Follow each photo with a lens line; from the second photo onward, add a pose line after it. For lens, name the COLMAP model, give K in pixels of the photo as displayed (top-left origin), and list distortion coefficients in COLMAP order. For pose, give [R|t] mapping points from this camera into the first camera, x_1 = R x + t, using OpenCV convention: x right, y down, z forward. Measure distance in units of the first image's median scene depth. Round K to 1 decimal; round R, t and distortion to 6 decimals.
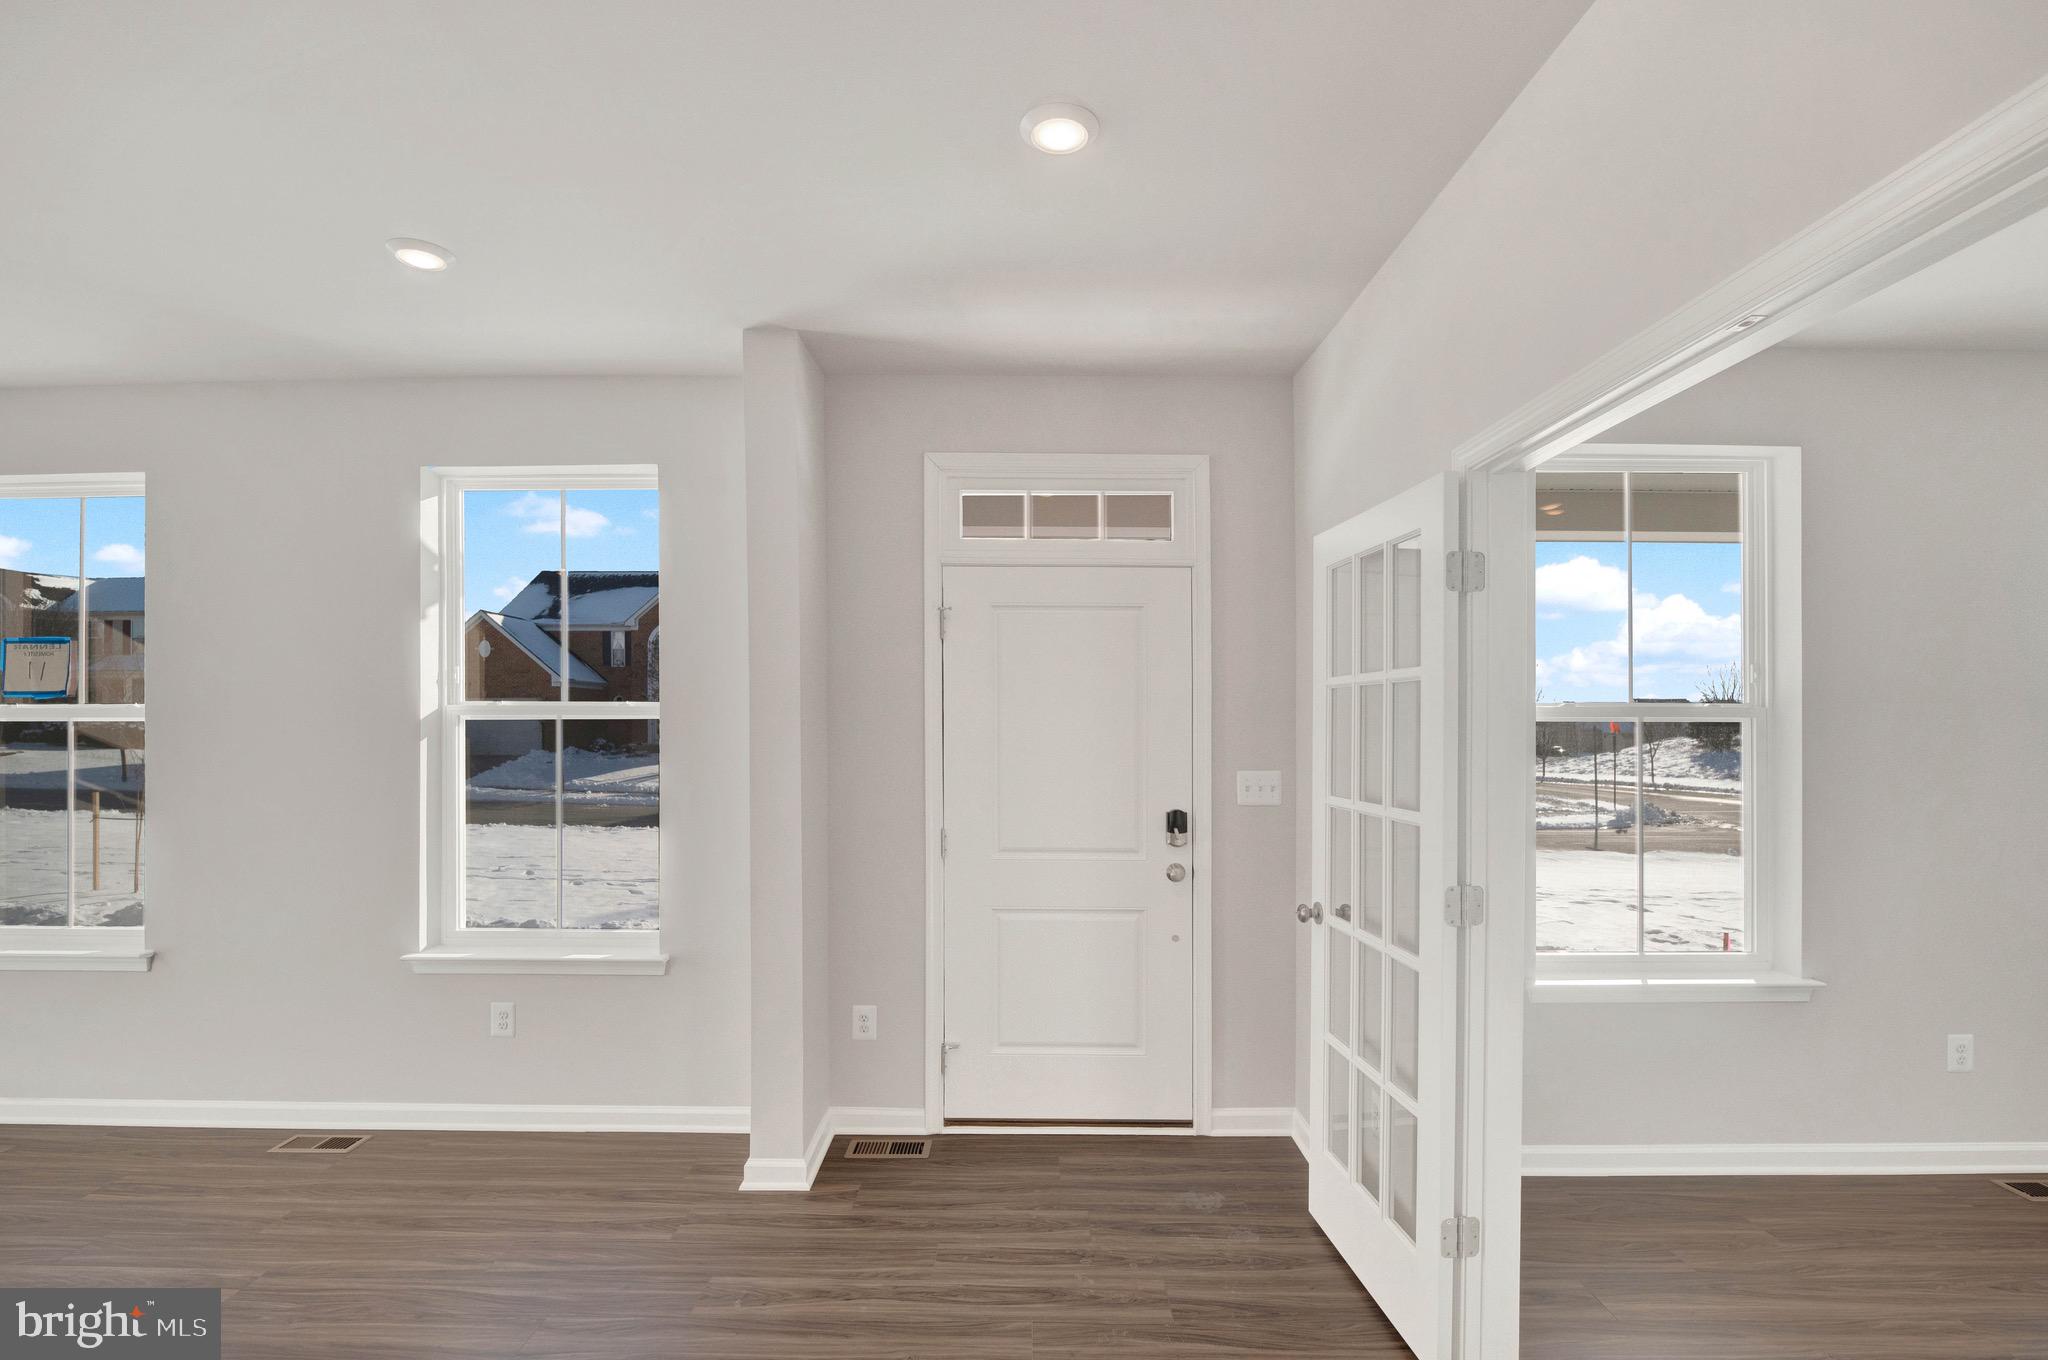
lens RADIAL K [[955.6, 0, 1024.7], [0, 955.6, 708.0], [0, 0, 1]] dist [-0.002260, -0.003737]
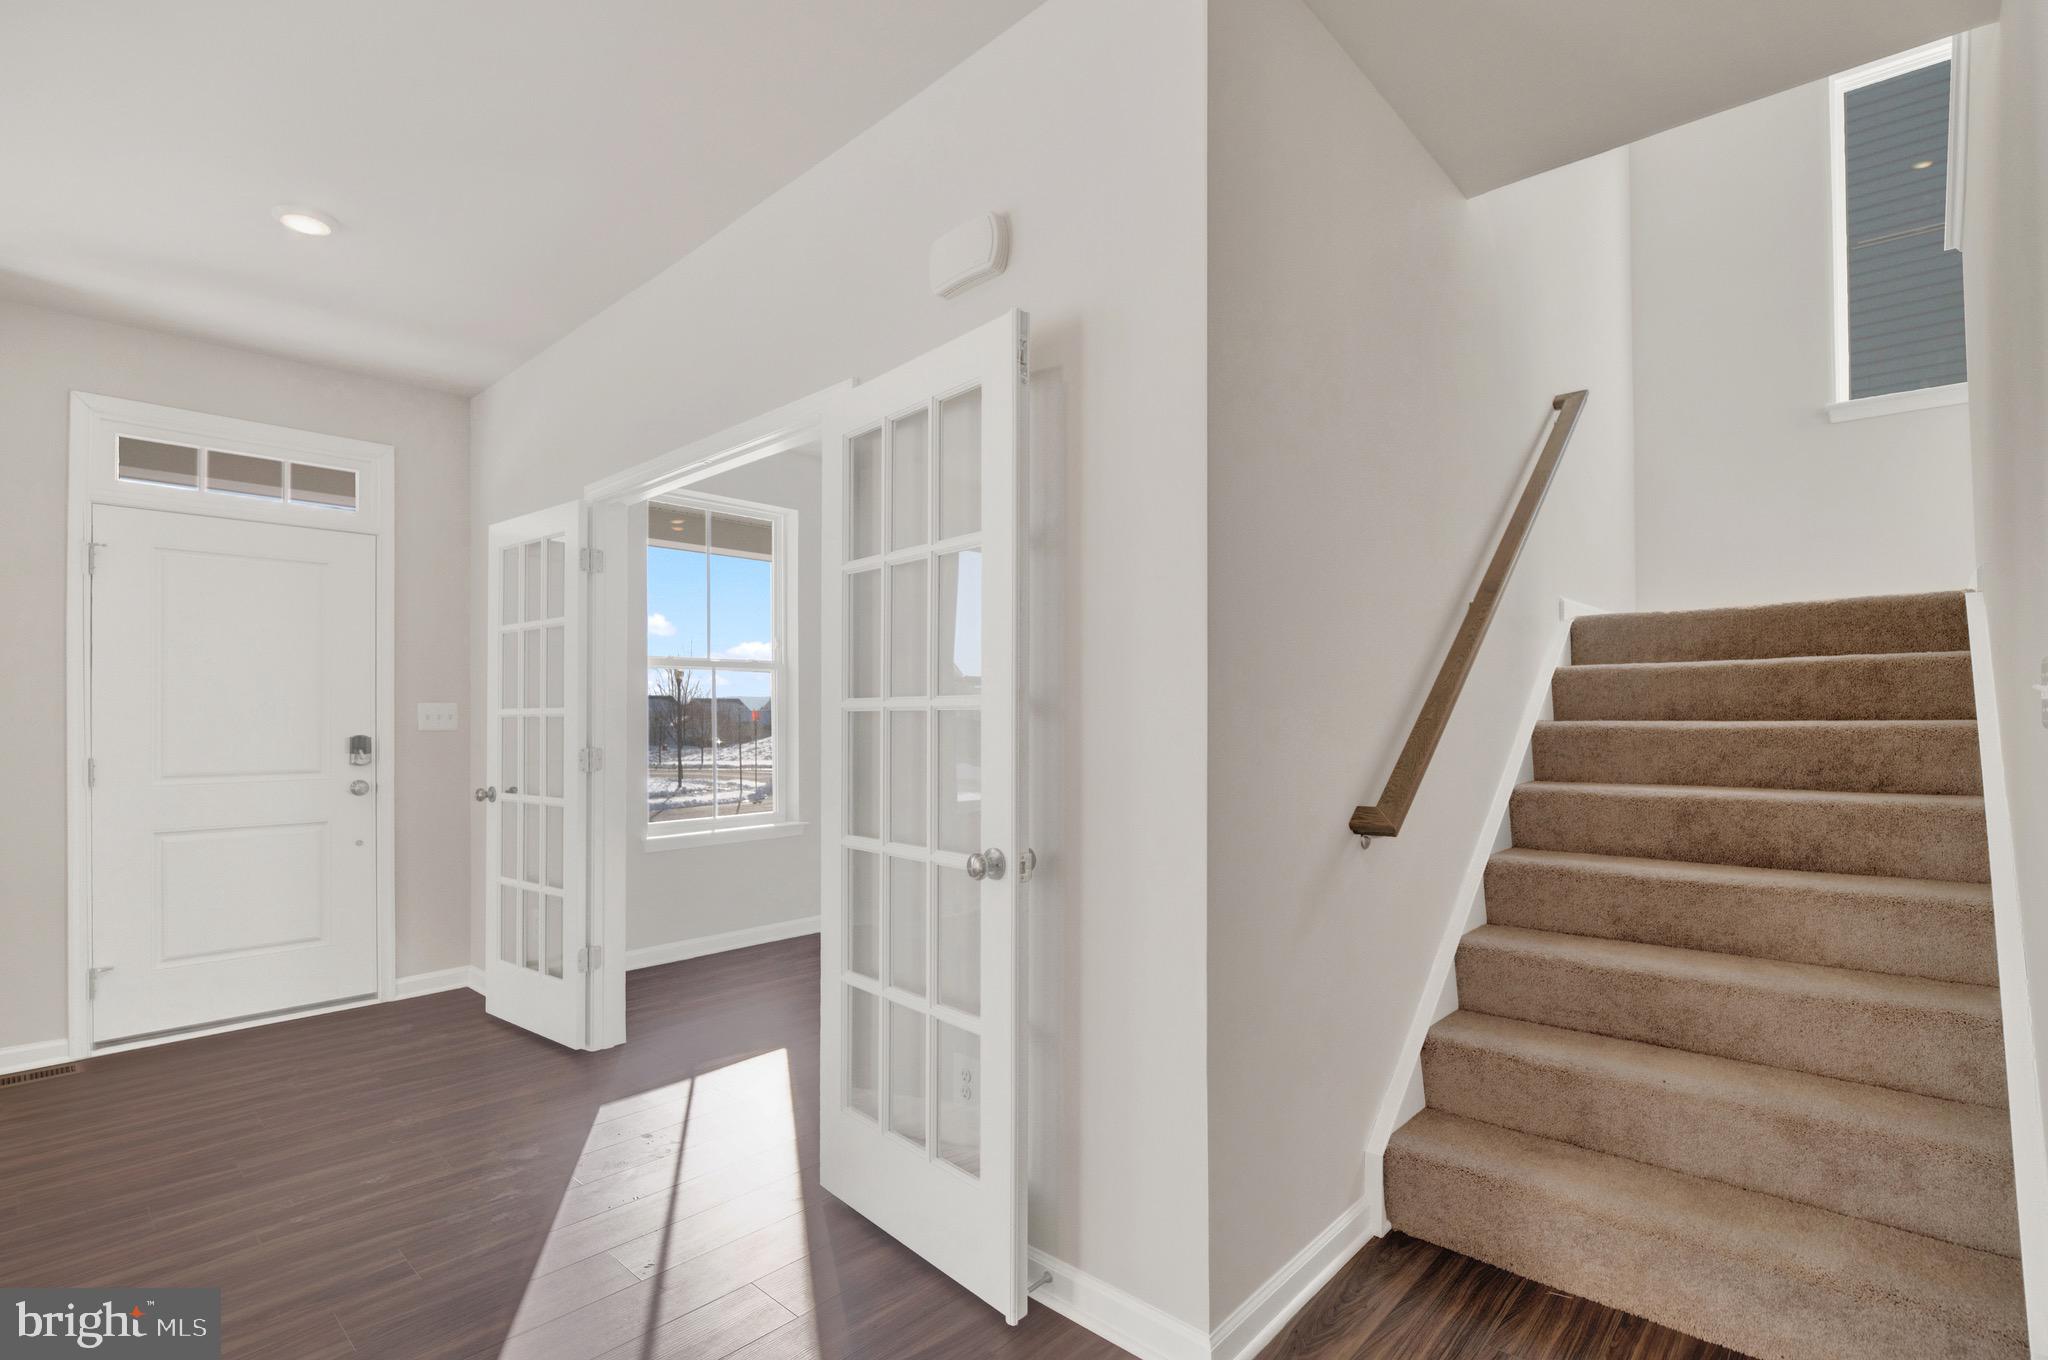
lens RADIAL K [[955.6, 0, 1024.7], [0, 955.6, 708.0], [0, 0, 1]] dist [-0.002260, -0.003737]
pose [[0.678589, -0.002580, 0.734513, -0.161529], [-0.003958, 0.999966, 0.007170, 0.063872], [-0.734507, -0.007773, 0.678557, -0.442353]]
